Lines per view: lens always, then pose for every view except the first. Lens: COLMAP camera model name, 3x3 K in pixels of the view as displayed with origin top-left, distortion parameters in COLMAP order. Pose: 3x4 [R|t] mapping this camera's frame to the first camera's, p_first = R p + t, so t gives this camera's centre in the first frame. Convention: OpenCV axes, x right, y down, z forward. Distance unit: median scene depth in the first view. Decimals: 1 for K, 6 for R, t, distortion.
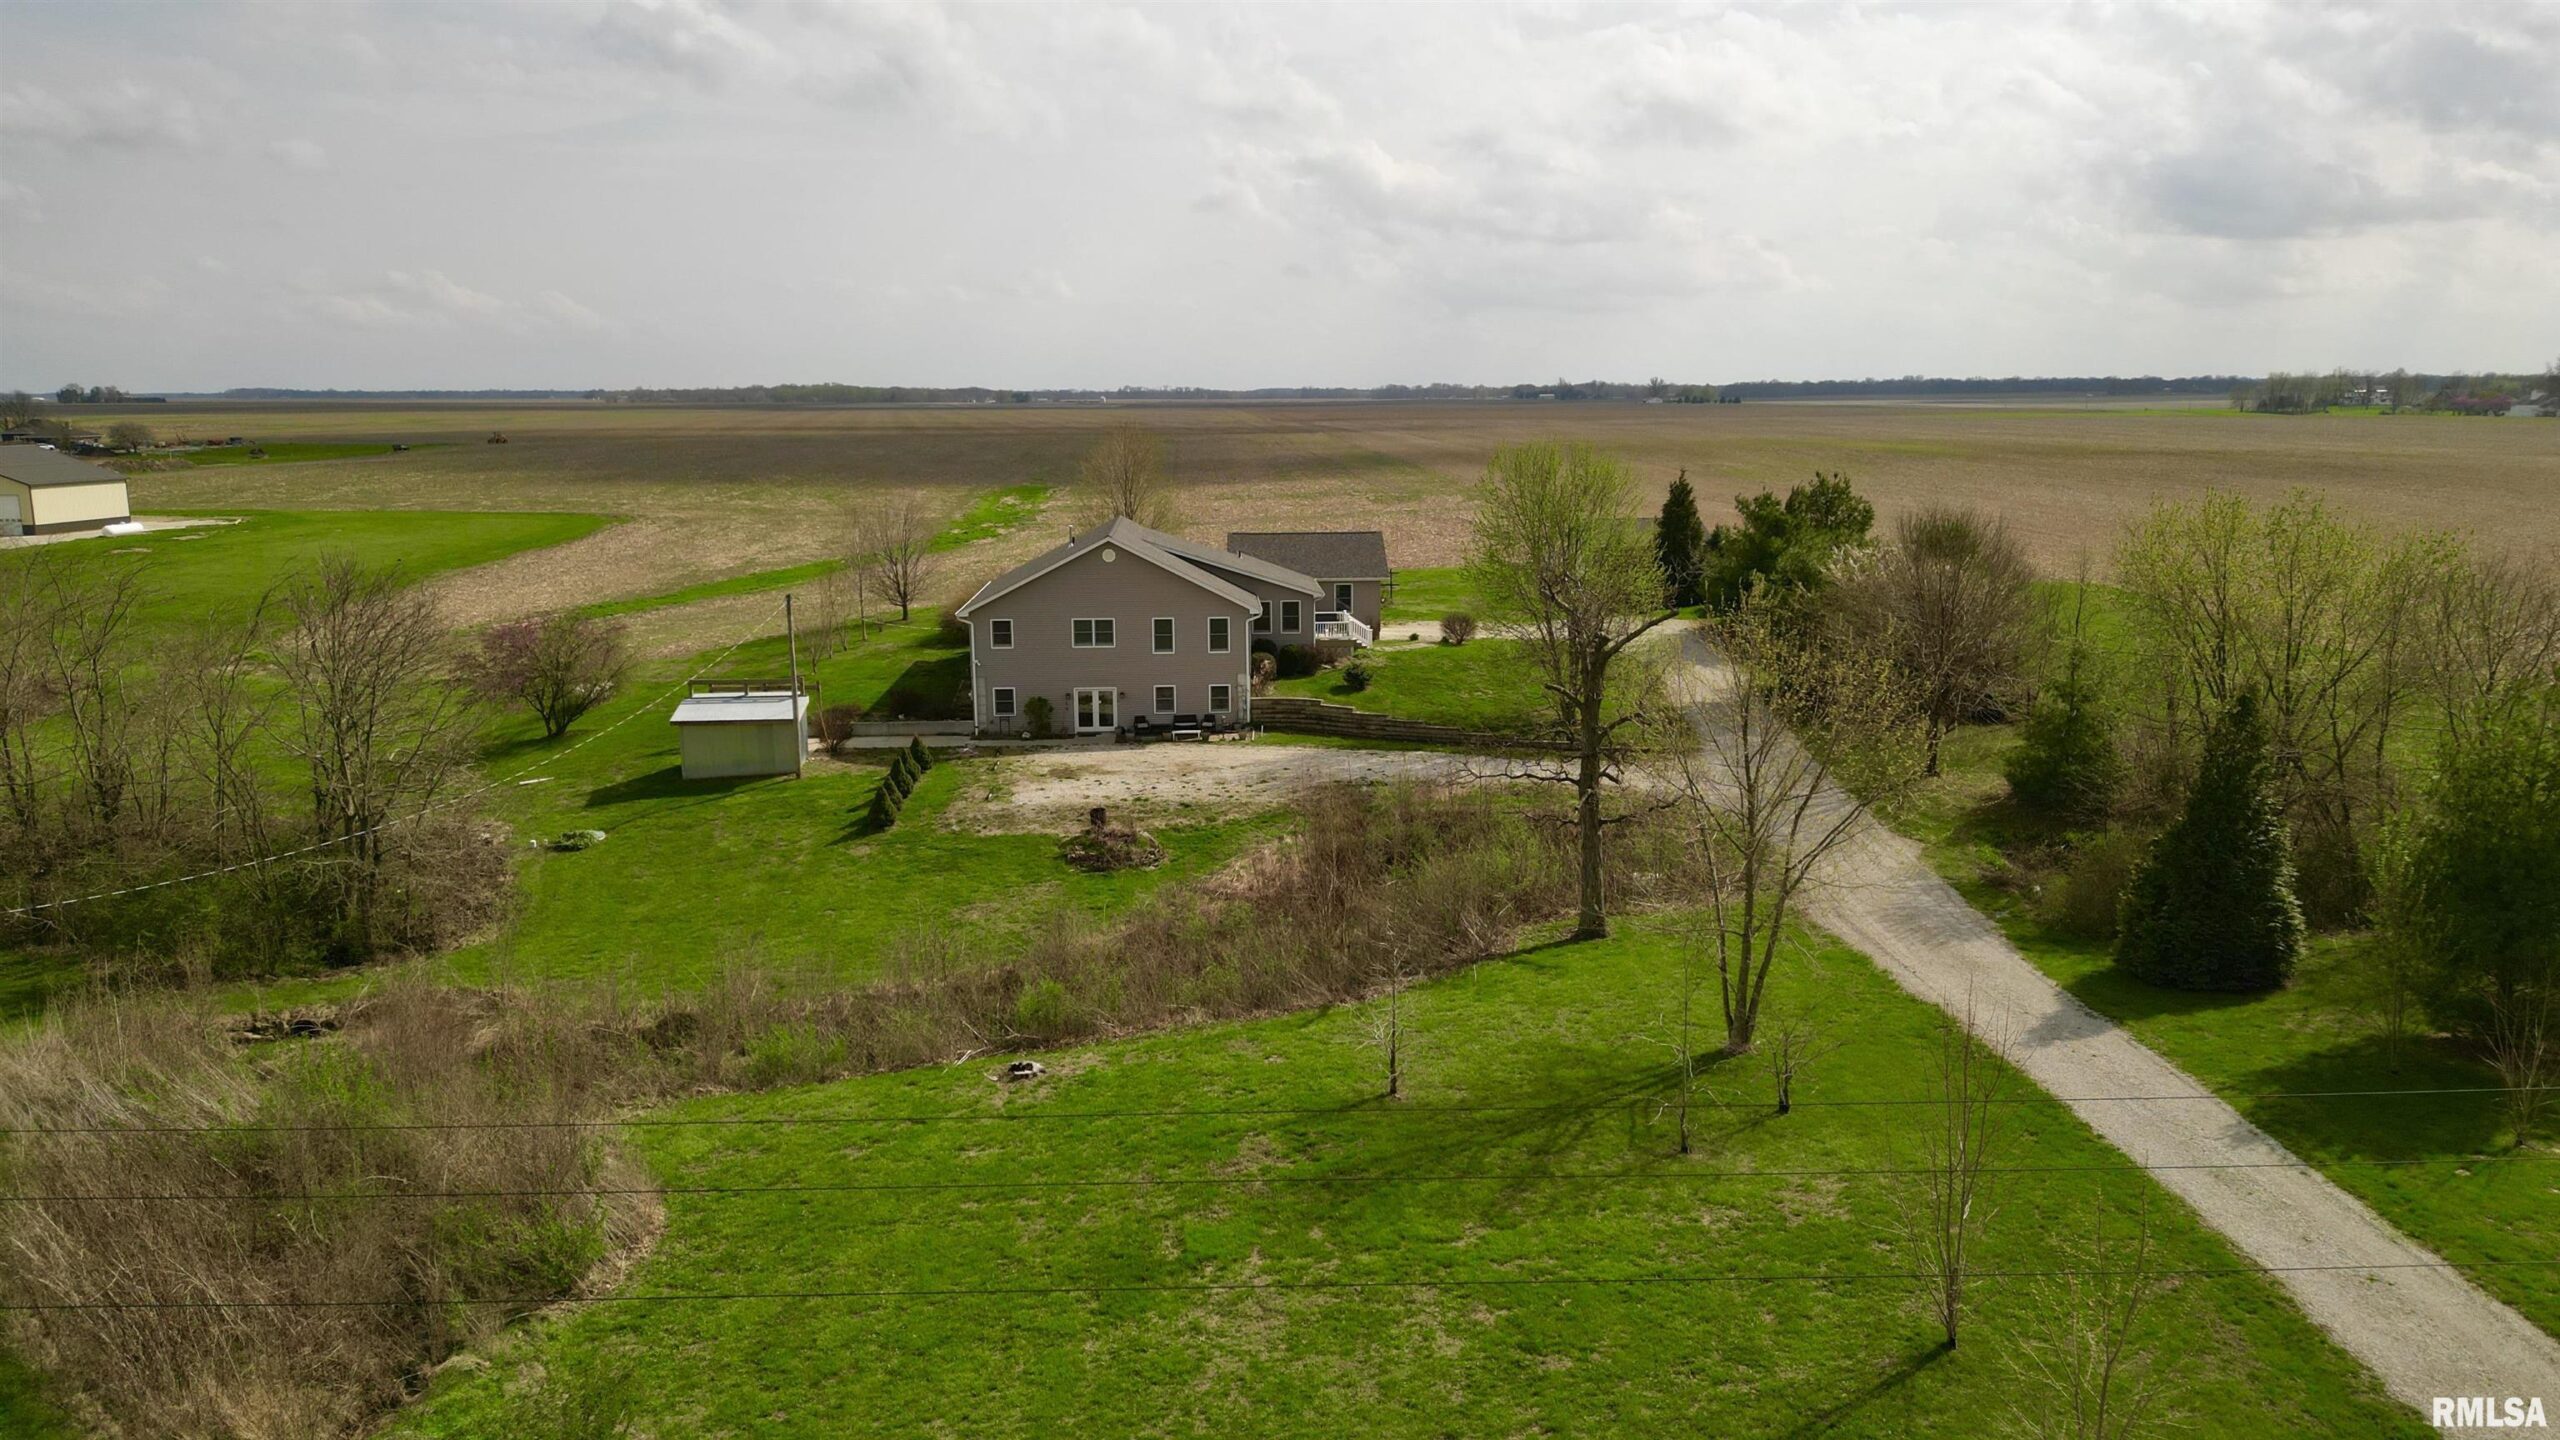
lens RADIAL K [[1832.5, 0, 1280.0], [0, 1832.5, 720.0], [0, 0, 1]] dist [0.092951, -0.087868]
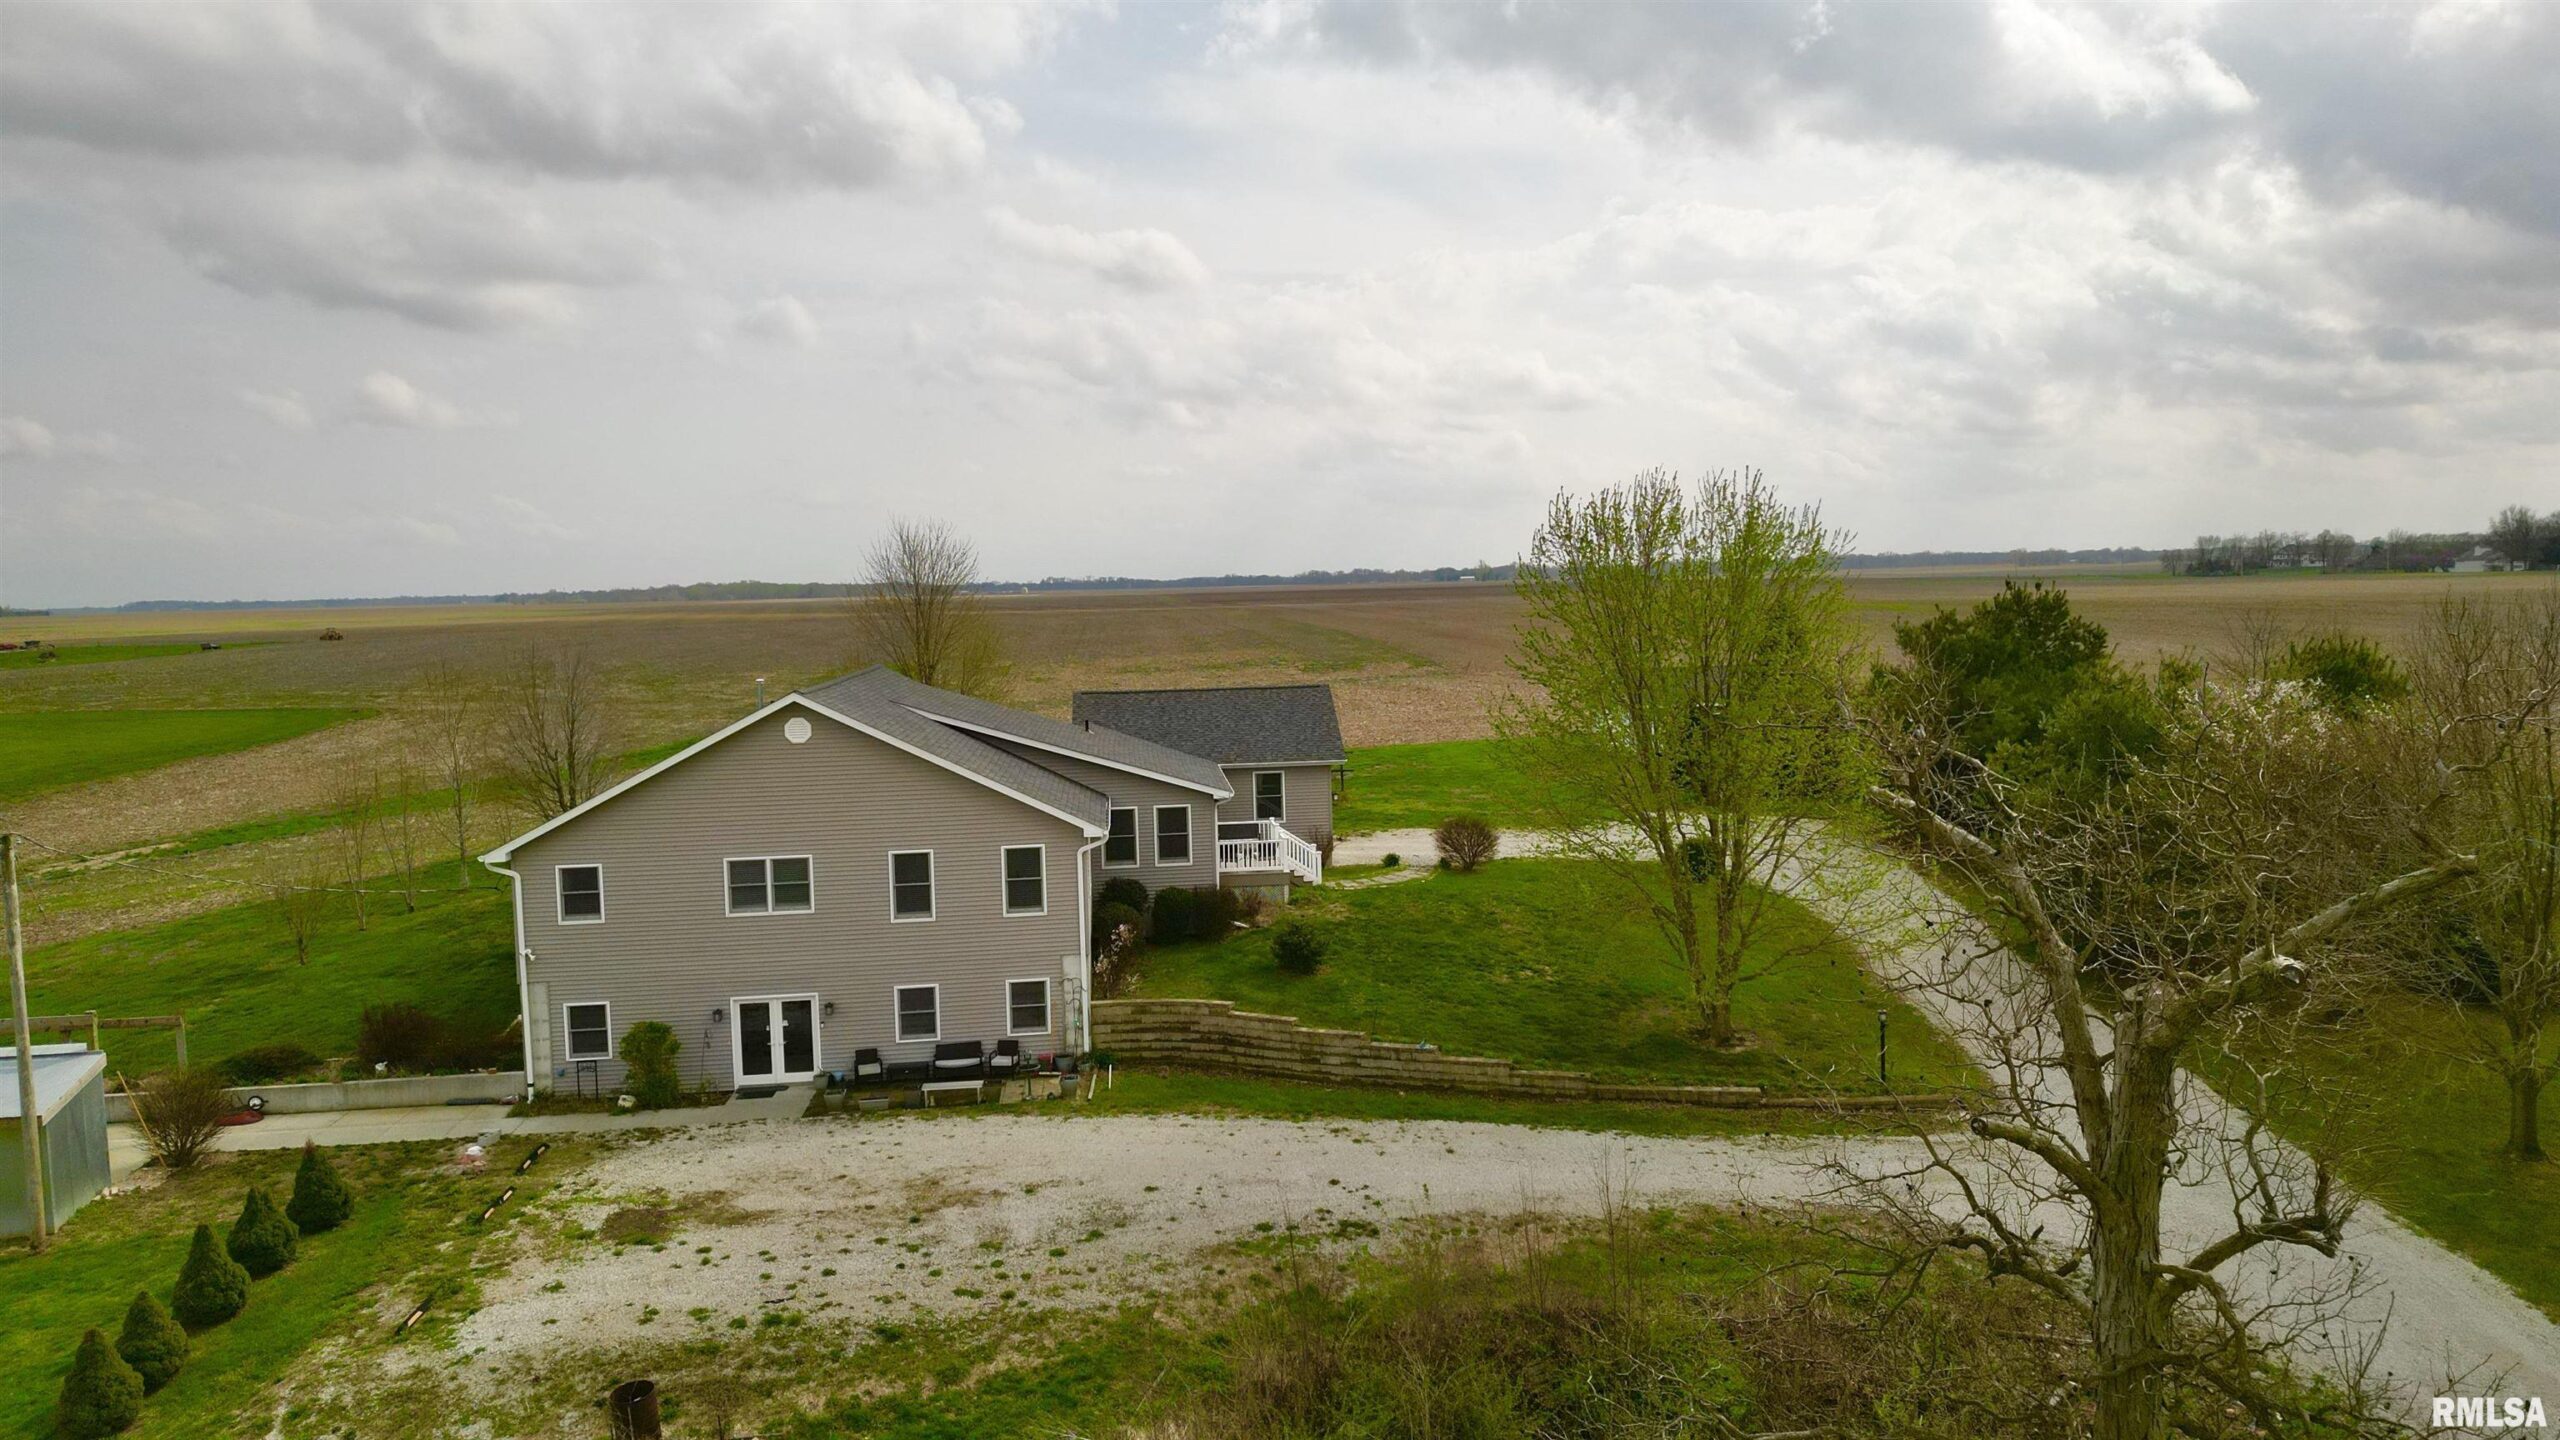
lens RADIAL K [[1832.5, 0, 1280.0], [0, 1832.5, 720.0], [0, 0, 1]] dist [0.092951, -0.087868]
pose [[0.998912, -0.024506, 0.039667, 0.018225], [0.028369, 0.994587, -0.099961, -0.037759], [-0.037003, 0.100977, 0.994200, 0.487388]]
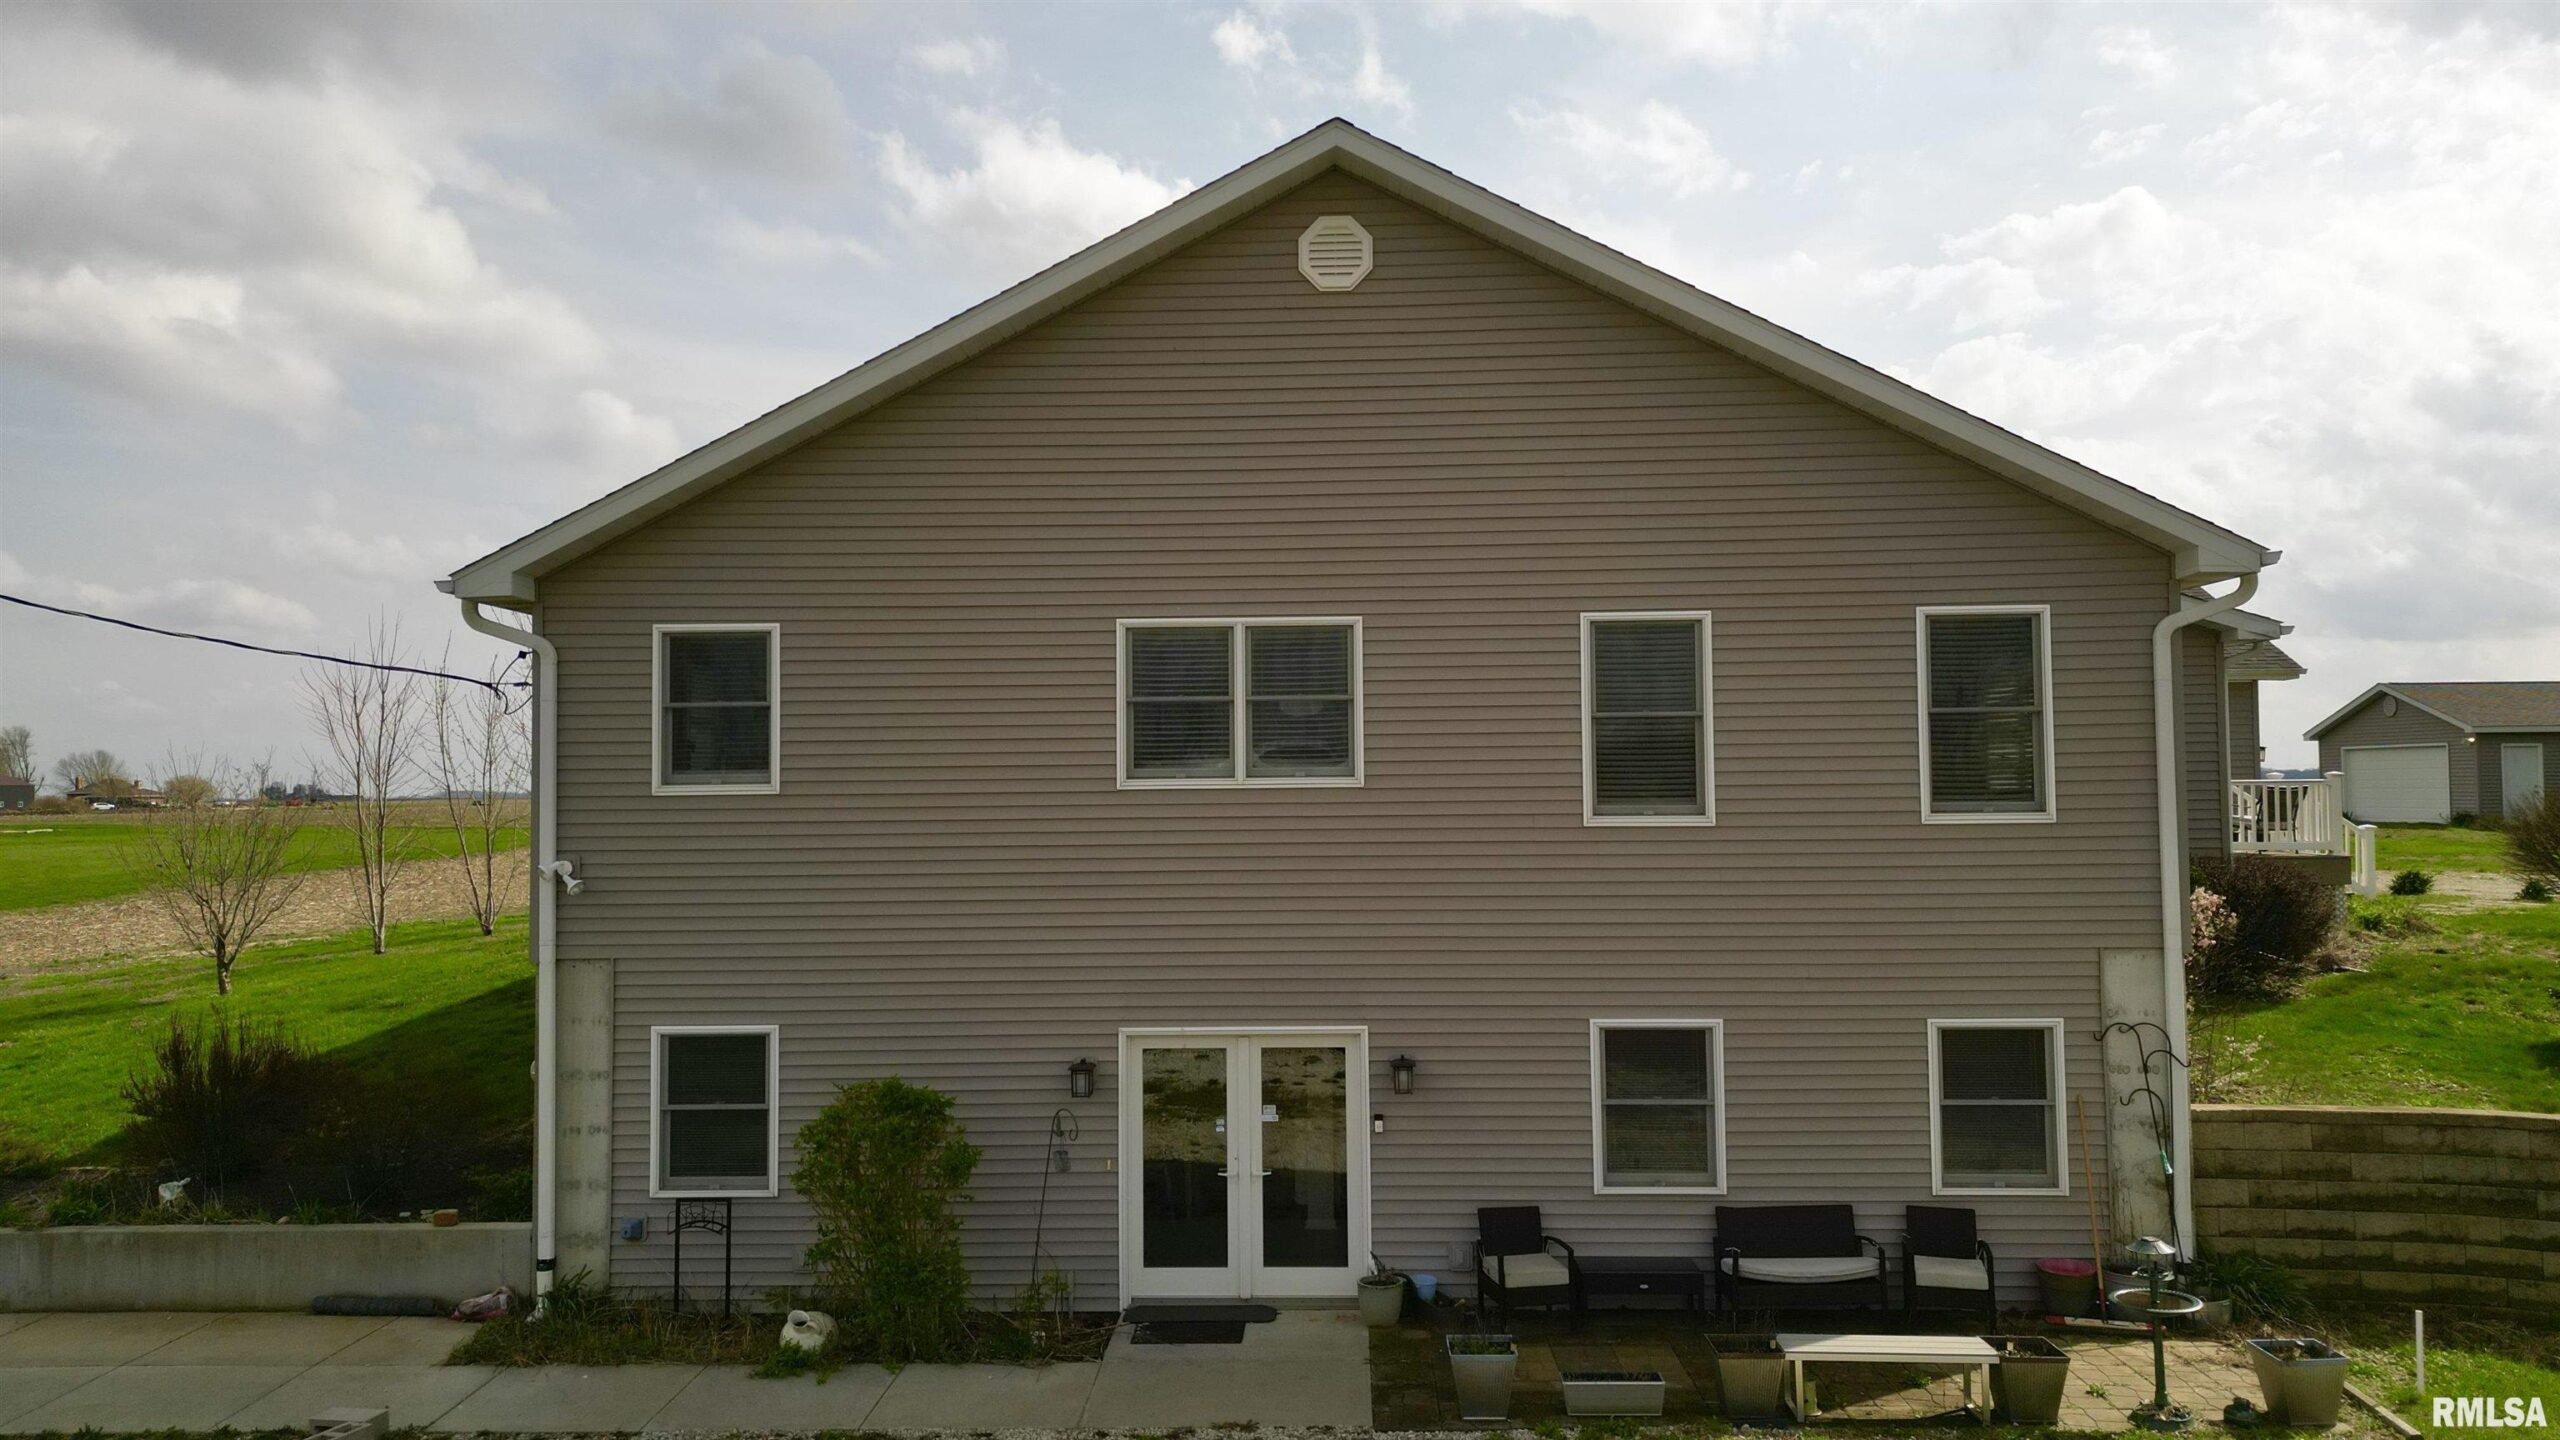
lens RADIAL K [[1832.5, 0, 1280.0], [0, 1832.5, 720.0], [0, 0, 1]] dist [0.092951, -0.087868]
pose [[0.996476, -0.005532, -0.083696, -0.082905], [-0.012312, 0.977369, -0.211184, -0.009607], [0.082970, 0.211470, 0.973856, 0.827522]]
